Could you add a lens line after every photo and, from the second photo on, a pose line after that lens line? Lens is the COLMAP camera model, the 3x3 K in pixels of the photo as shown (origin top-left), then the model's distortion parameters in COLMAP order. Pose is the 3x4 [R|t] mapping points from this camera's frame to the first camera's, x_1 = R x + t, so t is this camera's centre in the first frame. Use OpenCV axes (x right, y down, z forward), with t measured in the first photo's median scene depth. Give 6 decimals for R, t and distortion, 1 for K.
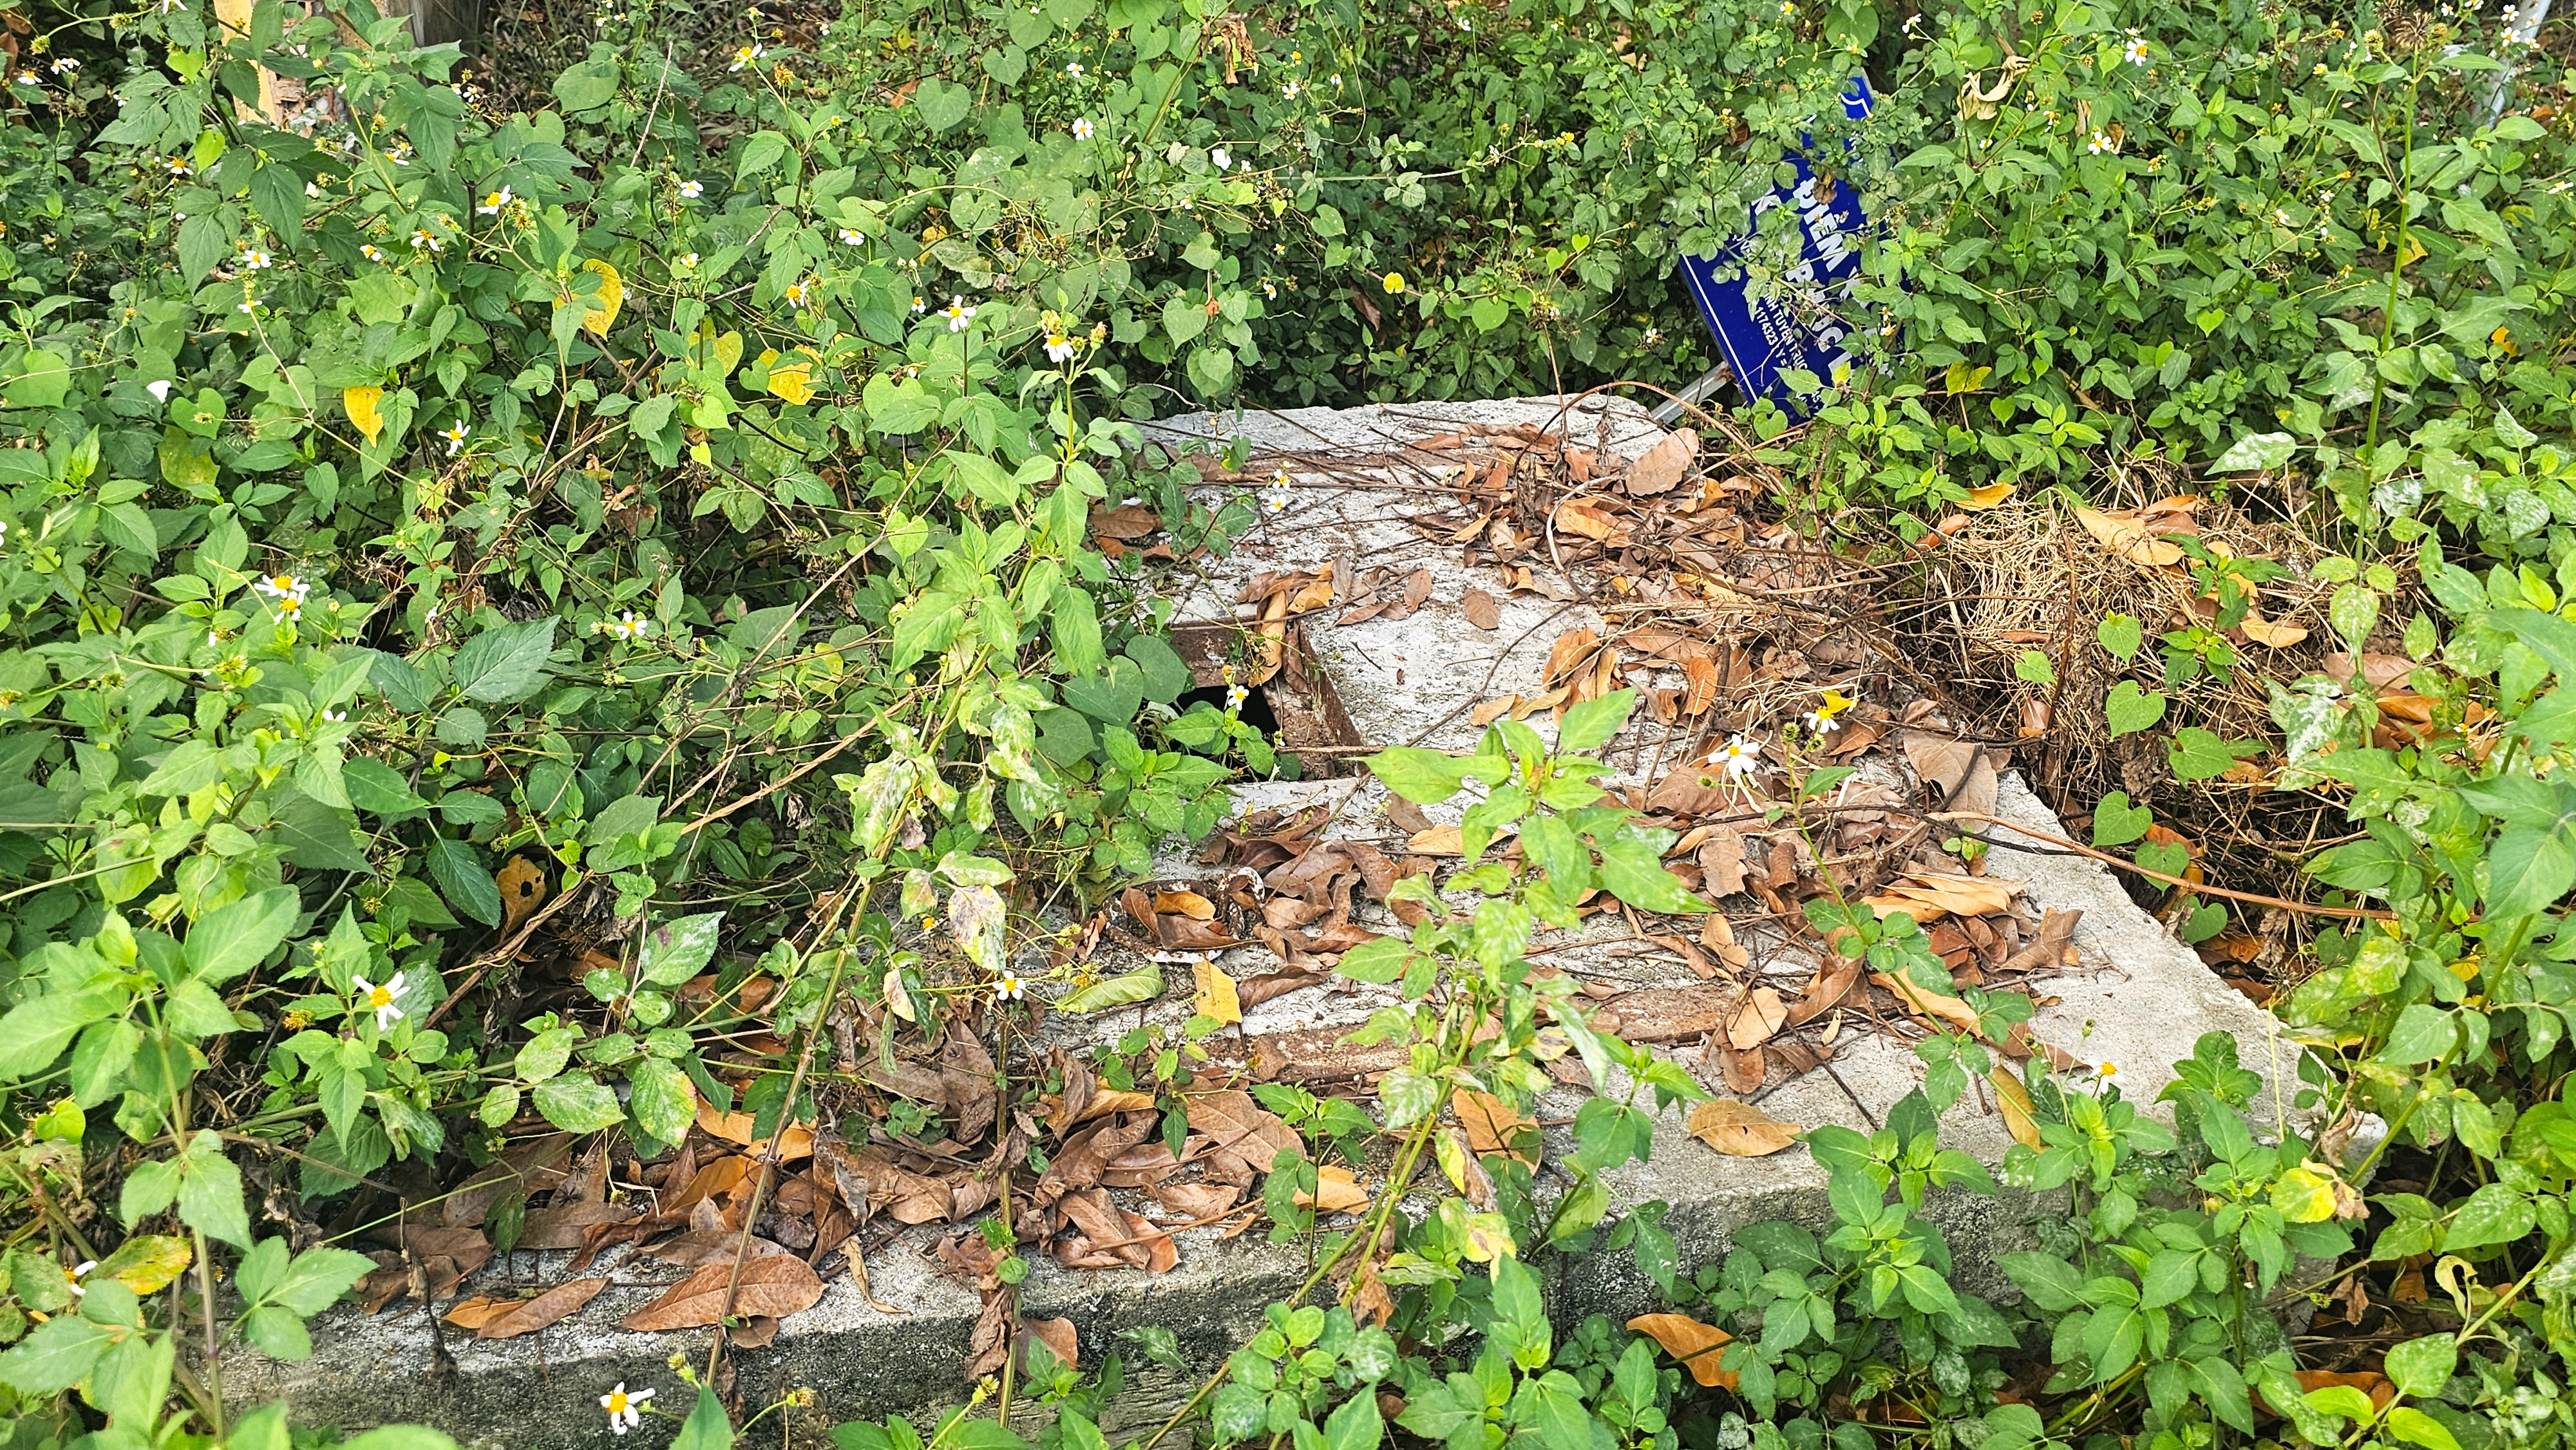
lens RADIAL K [[2062.9, 0, 1291.5], [0, 2062.9, 675.9], [0, 0, 1]] dist [0.138063, -0.264830]
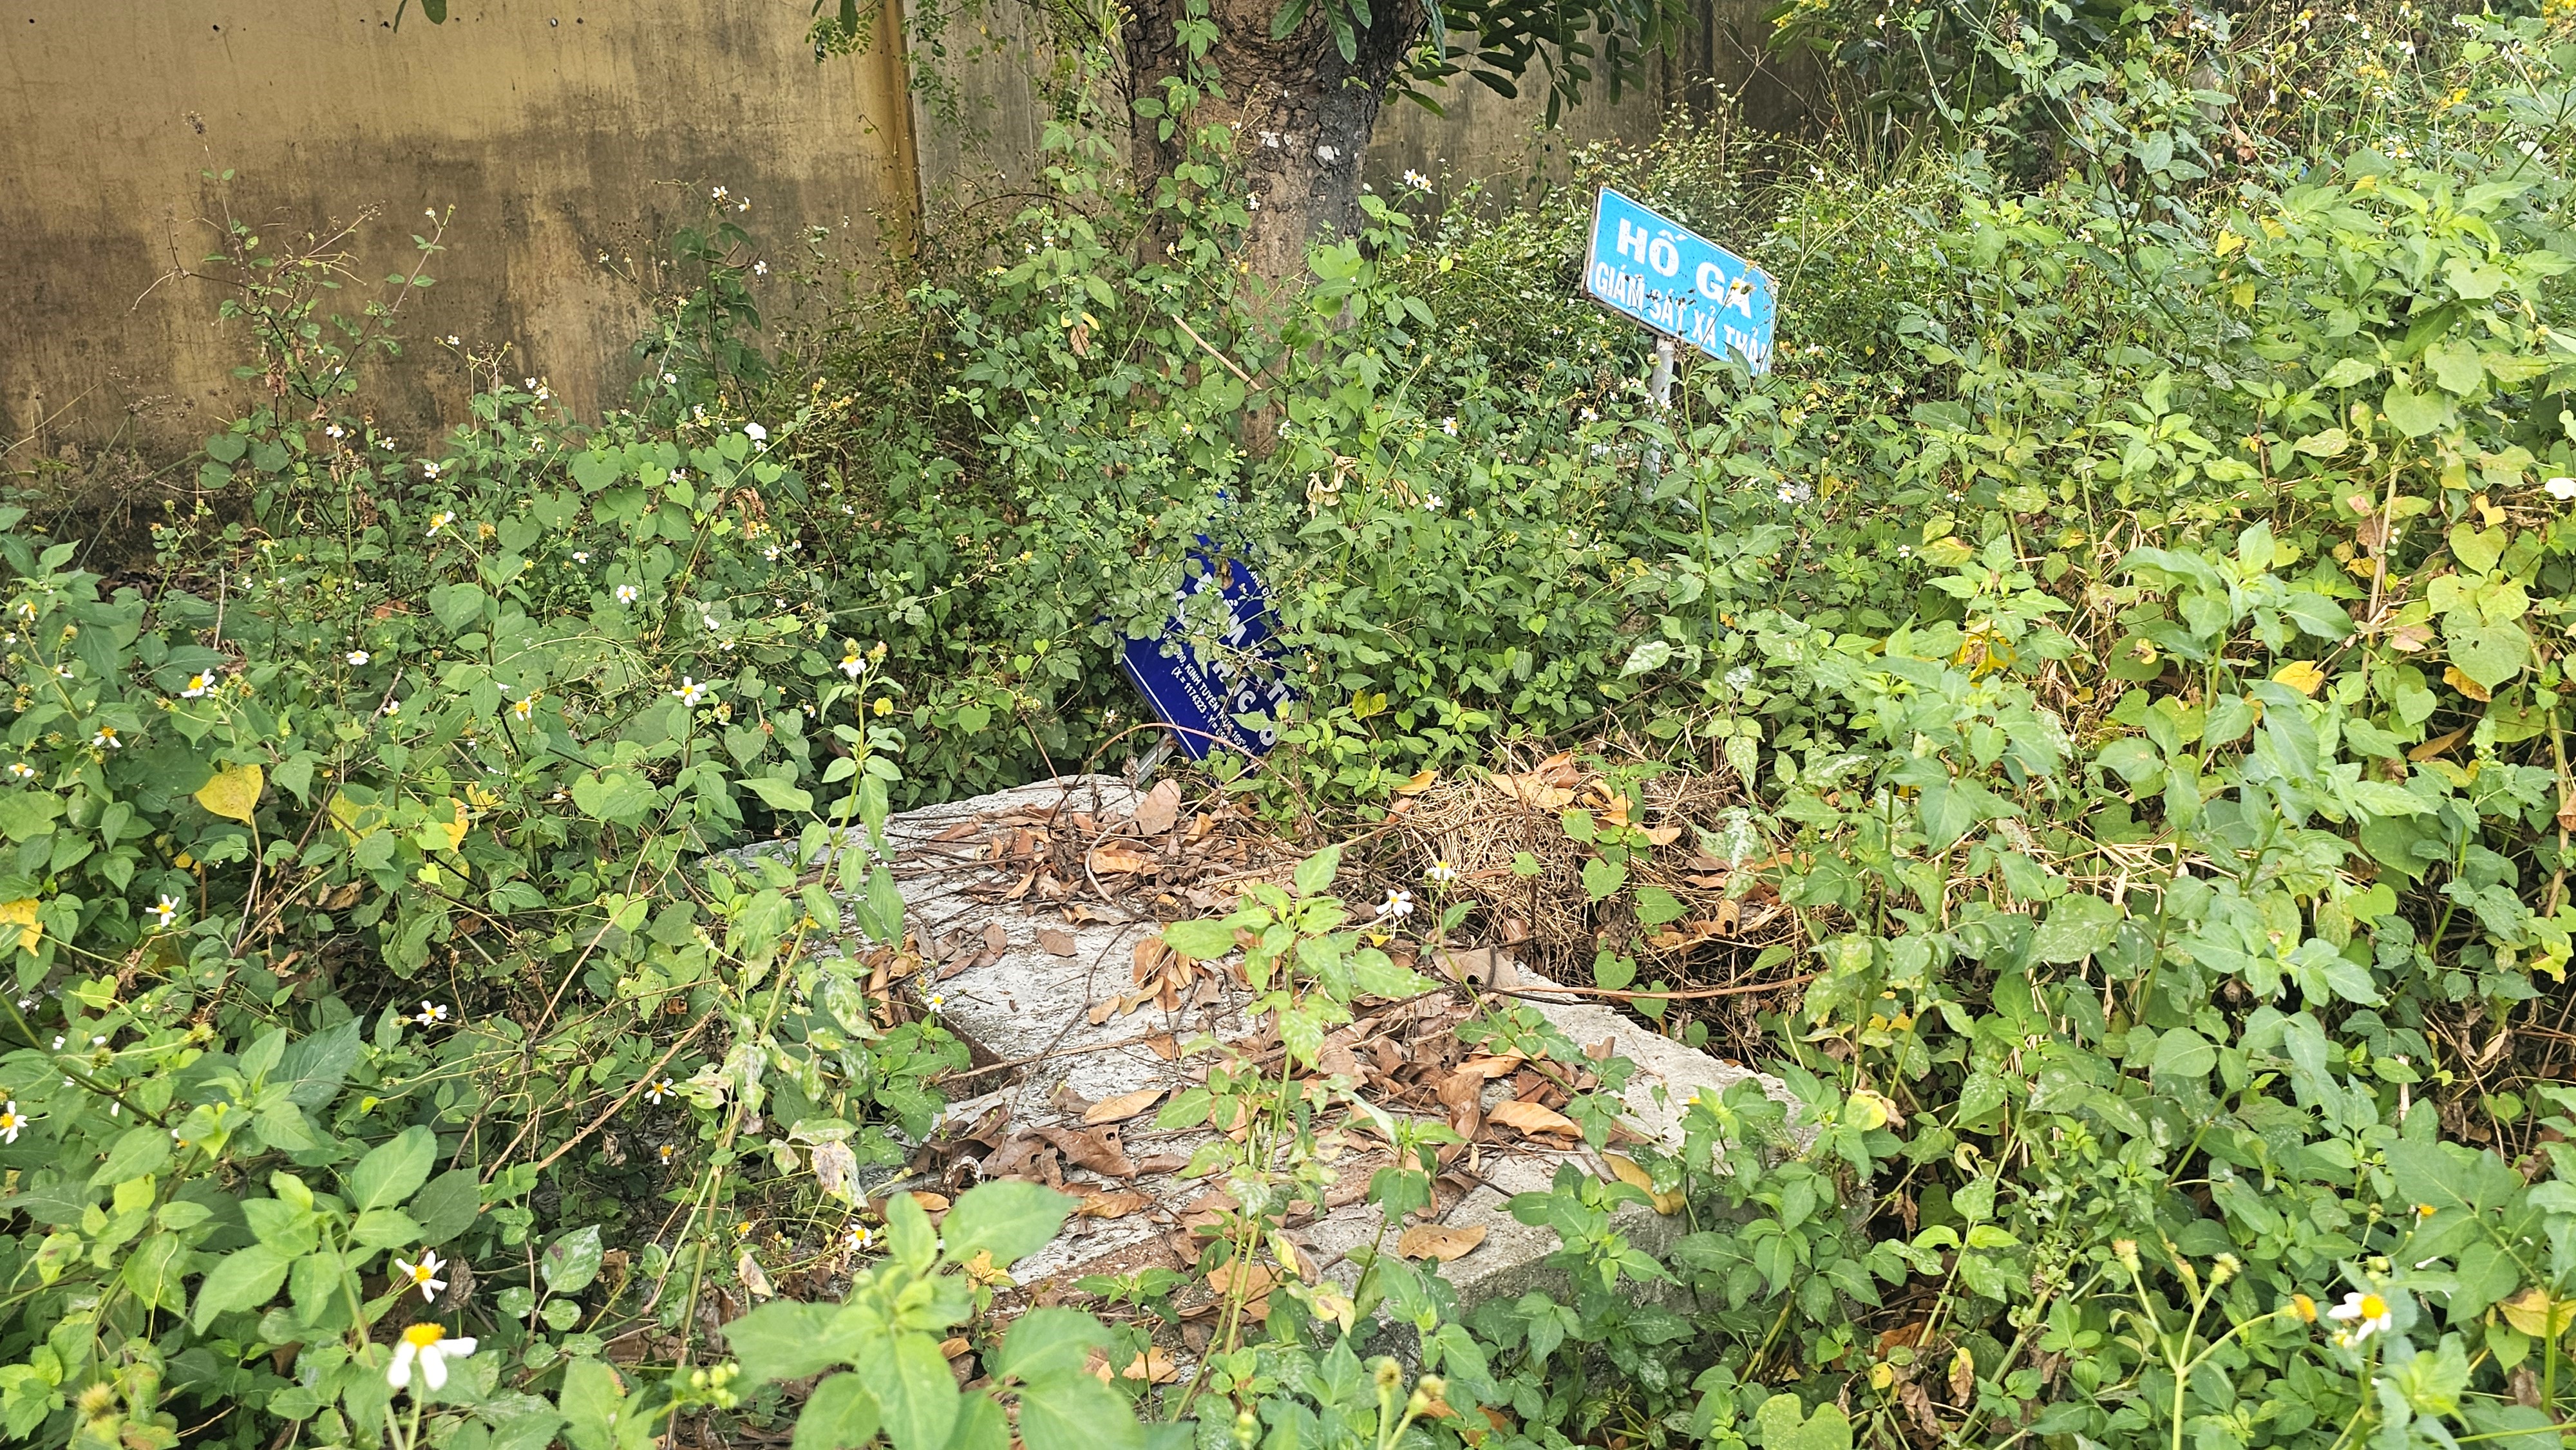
lens RADIAL K [[2062.9, 0, 1291.5], [0, 2062.9, 675.9], [0, 0, 1]] dist [0.138063, -0.264830]
pose [[0.925567, -0.157436, 0.344295, -0.147352], [0.235552, 0.951444, -0.198167, 0.078384], [-0.296379, 0.264516, 0.917709, -0.113348]]
